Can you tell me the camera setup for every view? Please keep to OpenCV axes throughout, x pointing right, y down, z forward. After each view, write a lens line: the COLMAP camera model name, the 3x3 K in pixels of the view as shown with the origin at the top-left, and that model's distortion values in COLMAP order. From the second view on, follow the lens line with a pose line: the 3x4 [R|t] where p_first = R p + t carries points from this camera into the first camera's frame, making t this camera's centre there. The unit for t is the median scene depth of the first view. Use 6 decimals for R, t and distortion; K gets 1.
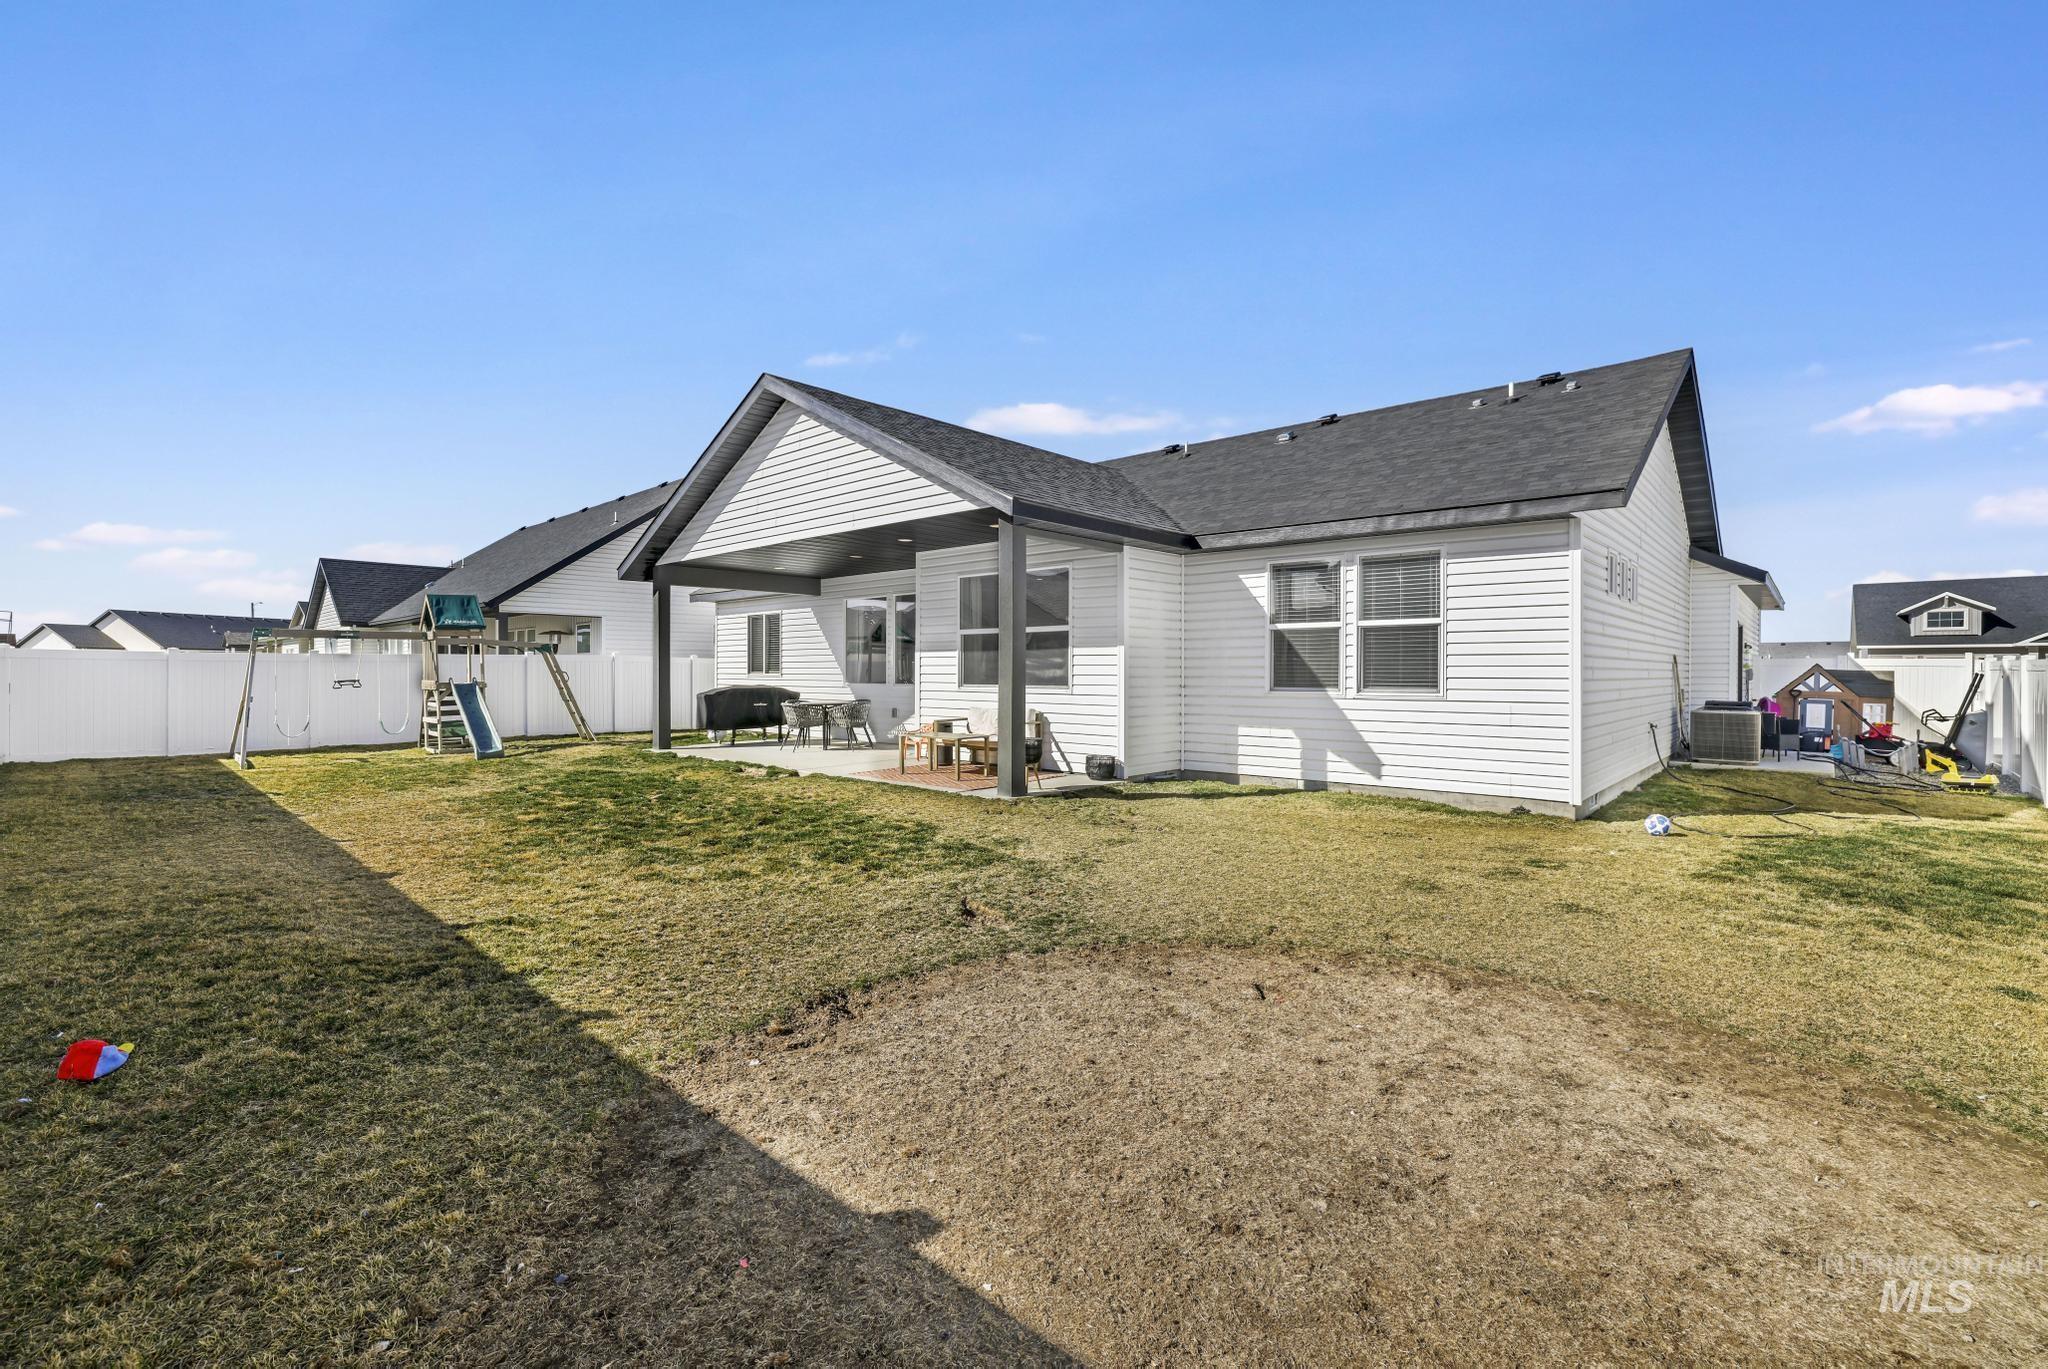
lens RADIAL K [[904.1, 0, 1007.7], [0, 904.1, 676.3], [0, 0, 1]] dist [-0.047540, 0.020385]
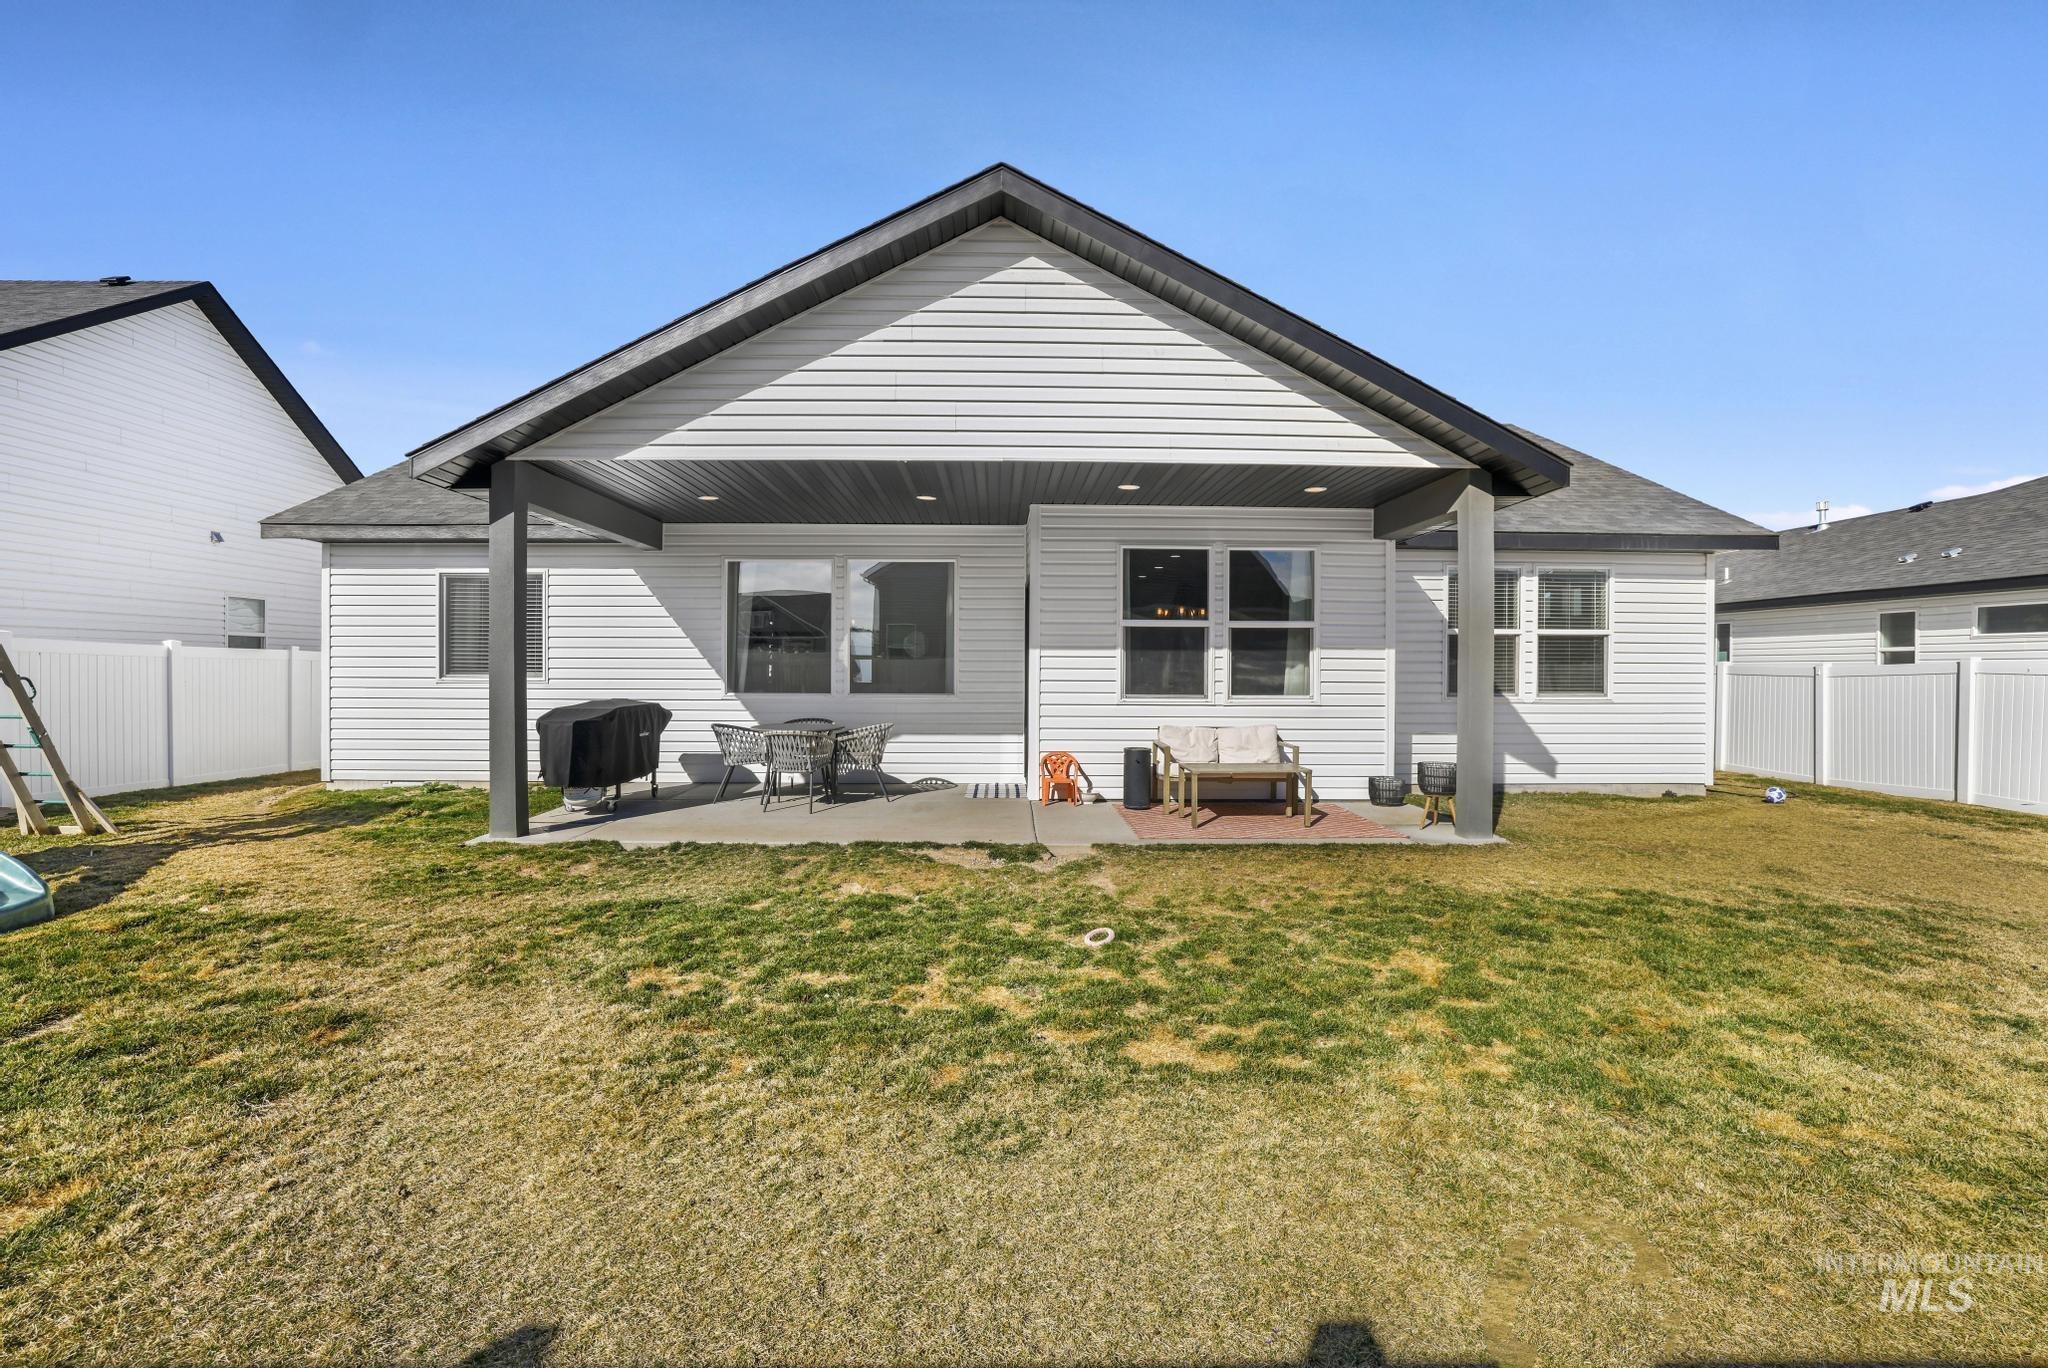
lens RADIAL K [[904.1, 0, 1007.7], [0, 904.1, 675.8], [0, 0, 1]] dist [-0.047540, 0.020385]
pose [[0.714999, -0.006089, 0.699099, -0.781962], [-0.000709, 0.999955, 0.009434, -0.016250], [-0.699125, -0.007241, 0.714962, 0.679544]]
